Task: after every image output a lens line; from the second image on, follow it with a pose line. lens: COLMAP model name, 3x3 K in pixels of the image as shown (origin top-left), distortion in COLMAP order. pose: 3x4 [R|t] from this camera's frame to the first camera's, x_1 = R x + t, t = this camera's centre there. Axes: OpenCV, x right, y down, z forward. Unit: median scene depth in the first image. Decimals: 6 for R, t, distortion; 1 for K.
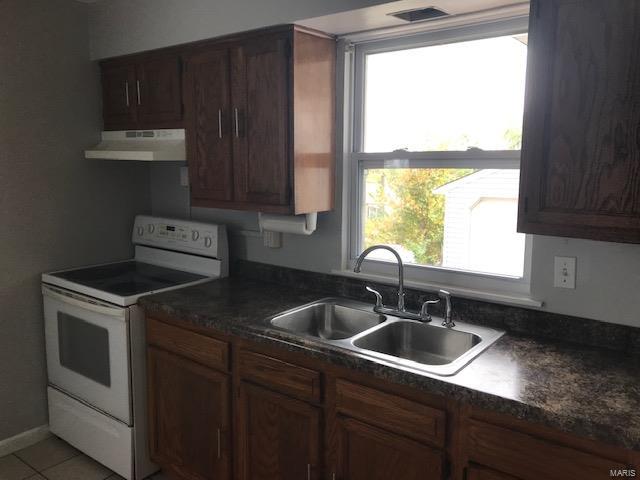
lens RADIAL K [[533.4, 0, 318.4], [0, 533.4, 237.3], [0, 0, 1]] dist [0.003944, 0.007279]
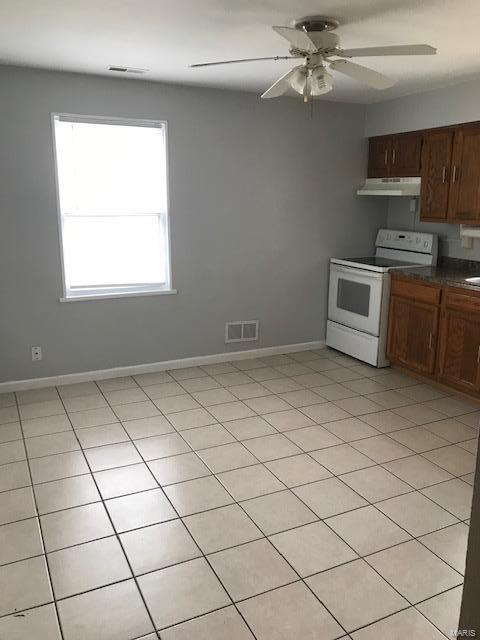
lens RADIAL K [[533.4, 0, 245.8], [0, 533.4, 317.7], [0, 0, 1]] dist [0.003944, 0.007279]
pose [[0.900014, 0.094905, -0.425402, 0.025048], [-0.062396, 0.994008, 0.089749, 0.135173], [0.431371, -0.054232, 0.900543, -0.859960]]
